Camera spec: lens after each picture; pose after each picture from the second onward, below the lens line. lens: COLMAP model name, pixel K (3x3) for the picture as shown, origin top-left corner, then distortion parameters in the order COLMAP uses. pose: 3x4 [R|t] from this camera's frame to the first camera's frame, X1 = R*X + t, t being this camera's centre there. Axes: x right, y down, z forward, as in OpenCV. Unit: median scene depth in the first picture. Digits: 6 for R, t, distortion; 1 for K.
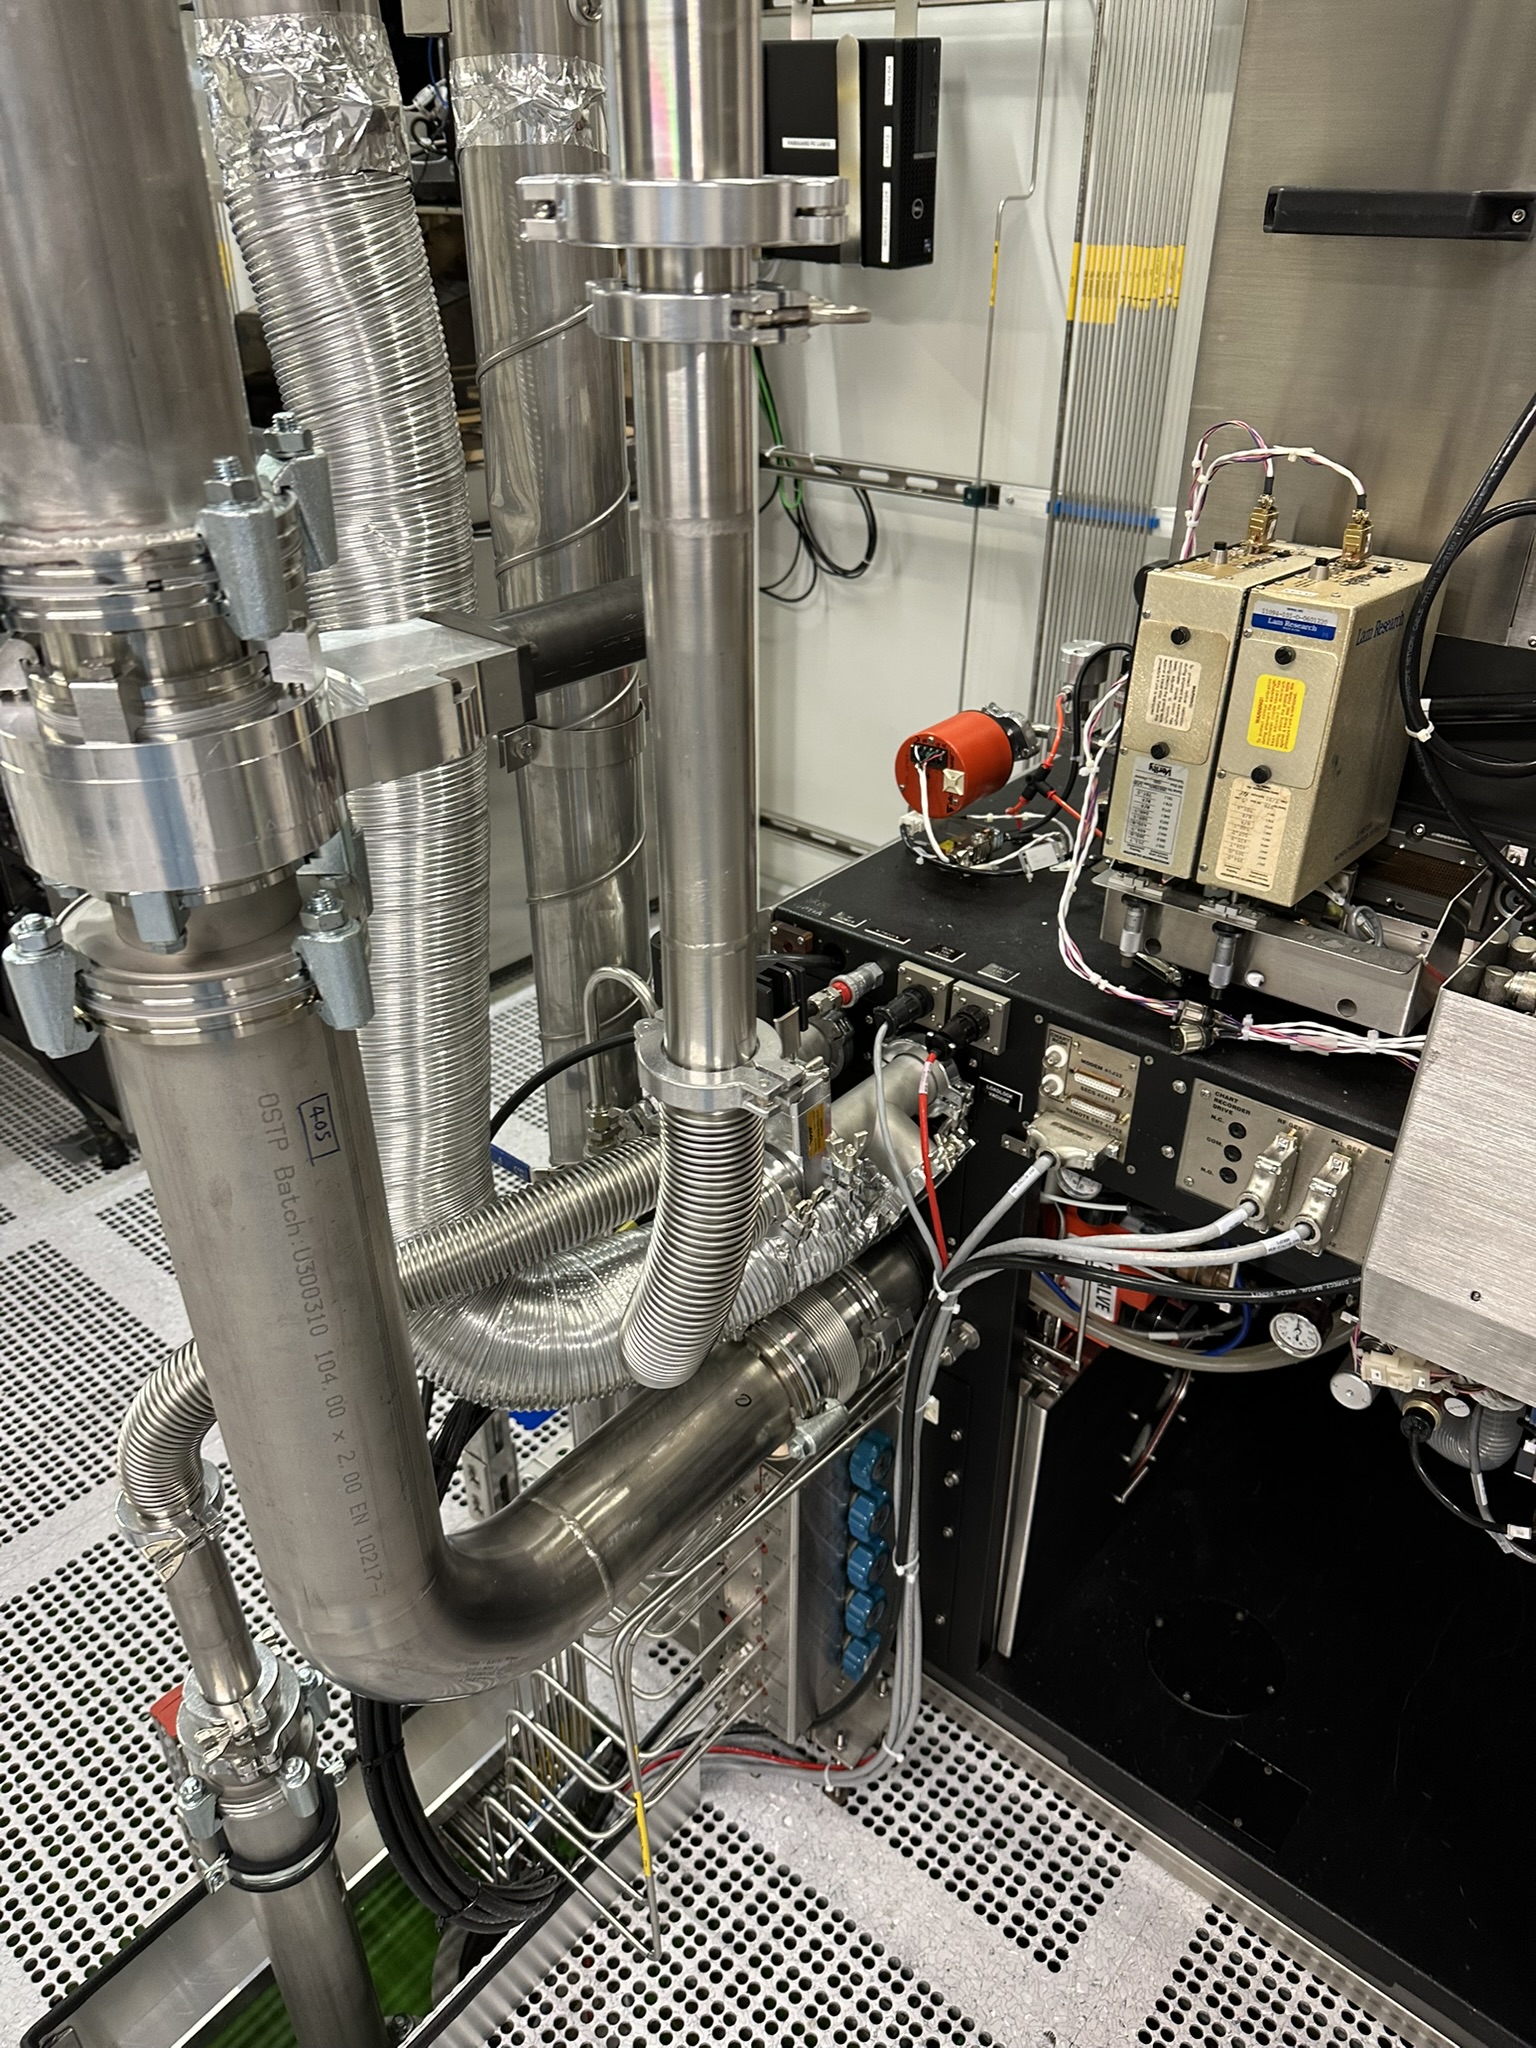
lens RADIAL K [[1447.3, 0, 768.0], [0, 1447.3, 1017.7], [0, 0, 1]] dist [0.048522, -0.056693]
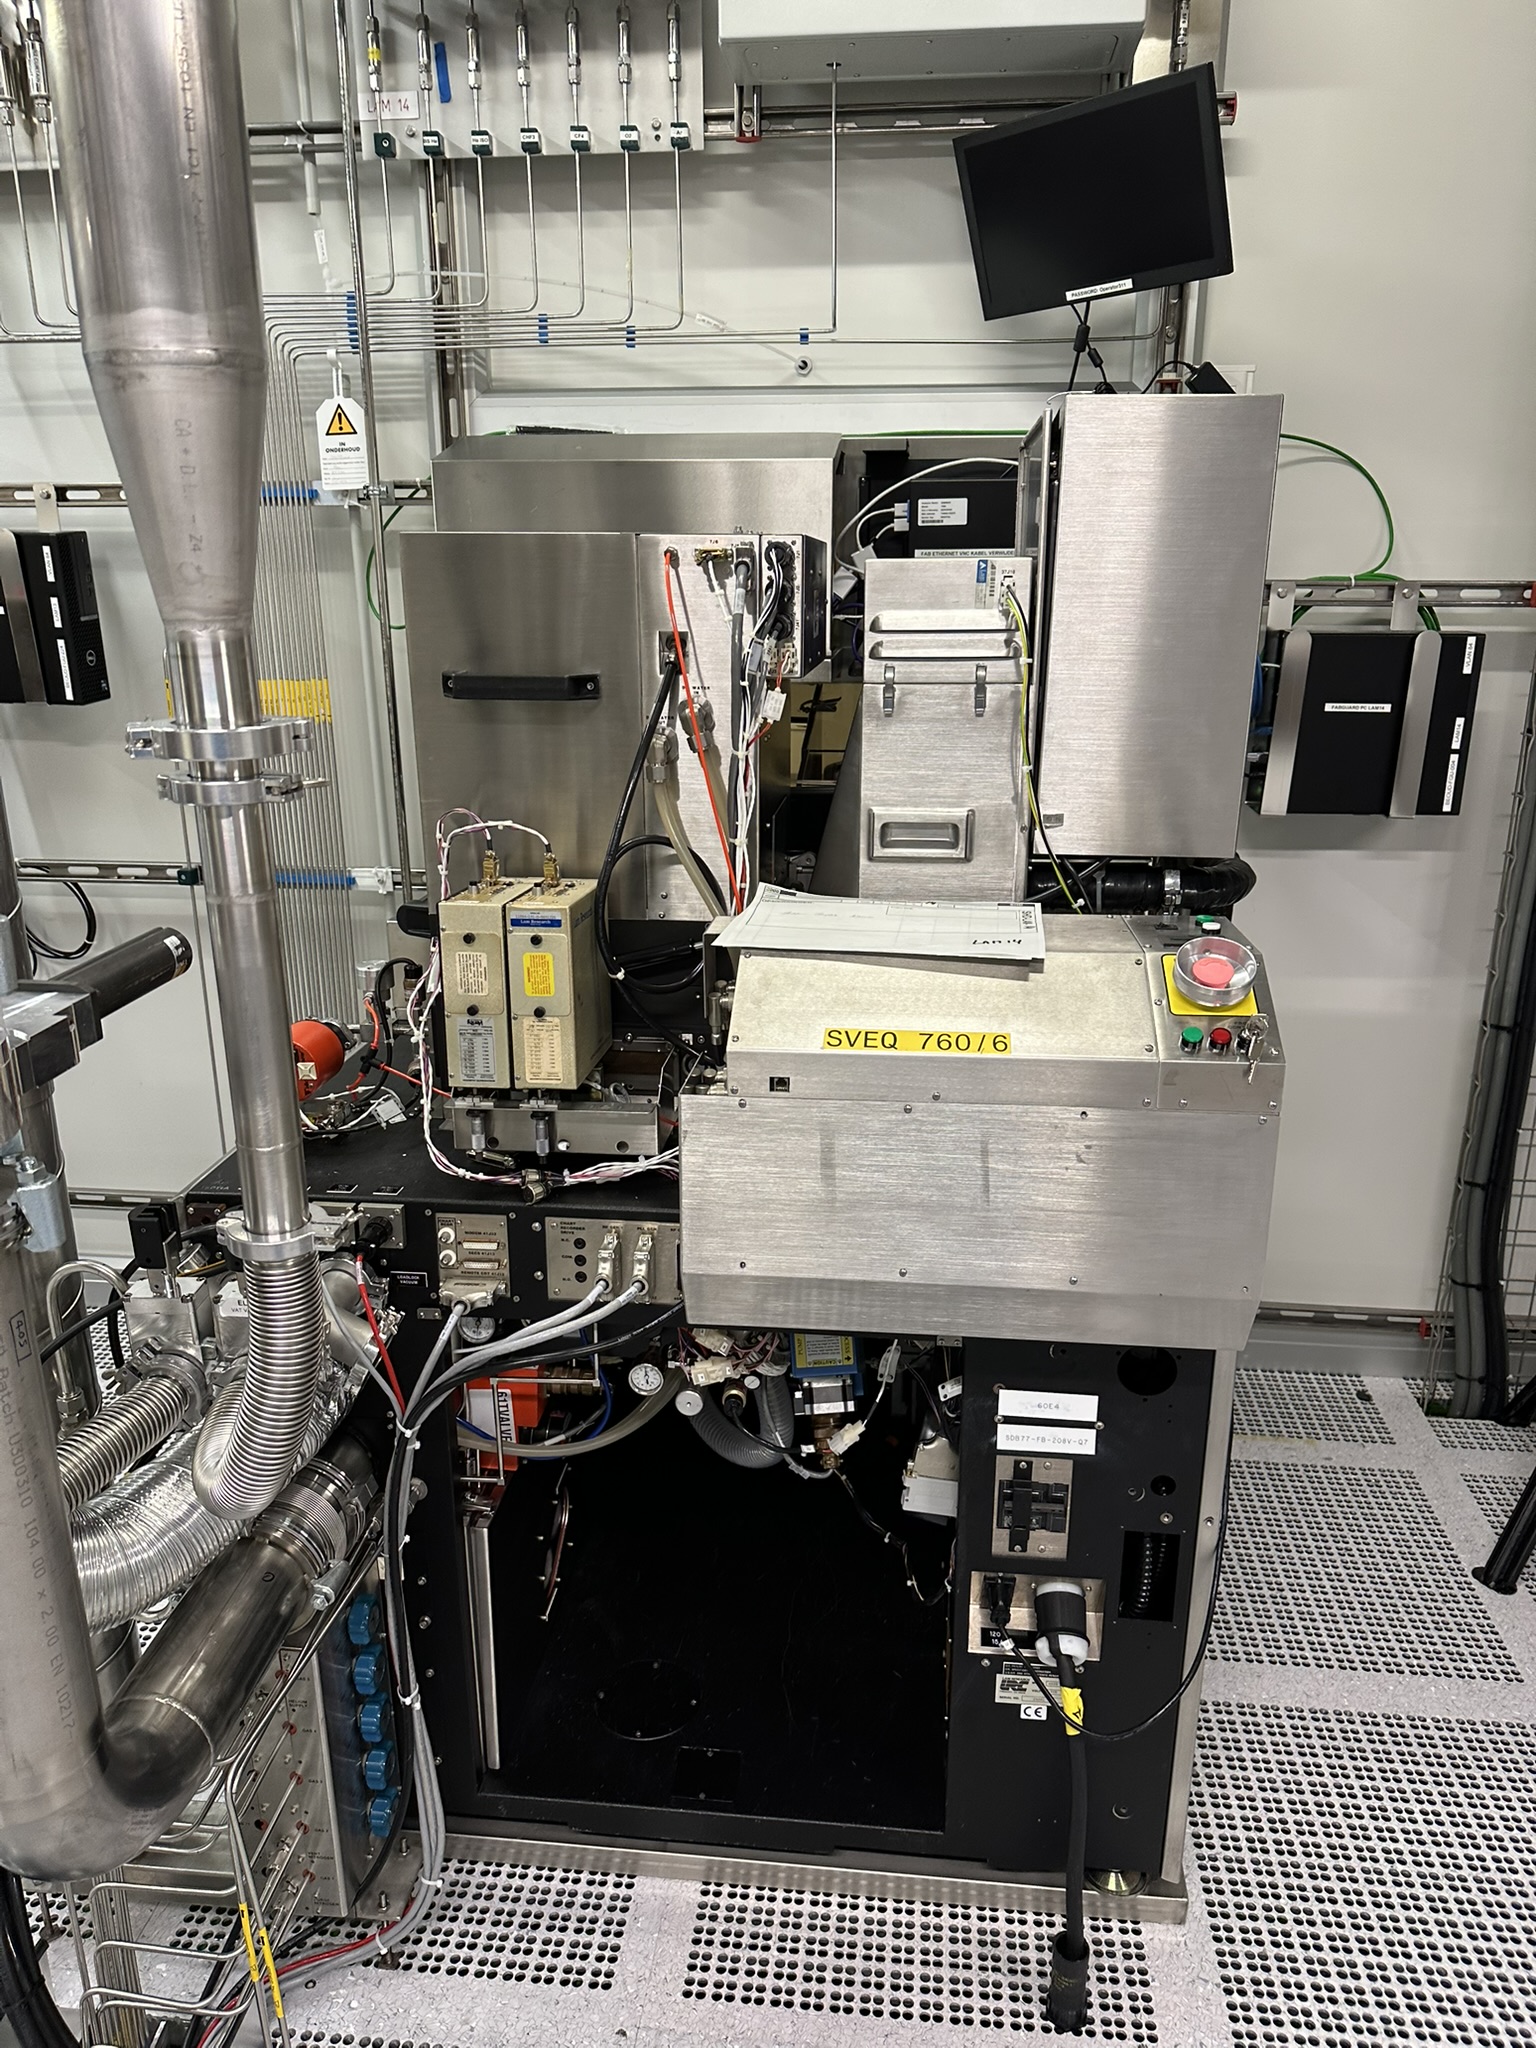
lens RADIAL K [[1447.3, 0, 760.5], [0, 1447.3, 1041.0], [0, 0, 1]] dist [0.048522, -0.056693]
pose [[0.834396, -0.174076, 0.522954, -0.260183], [0.282706, 0.949666, -0.134953, 0.128667], [-0.473140, 0.260447, 0.841610, -0.394040]]
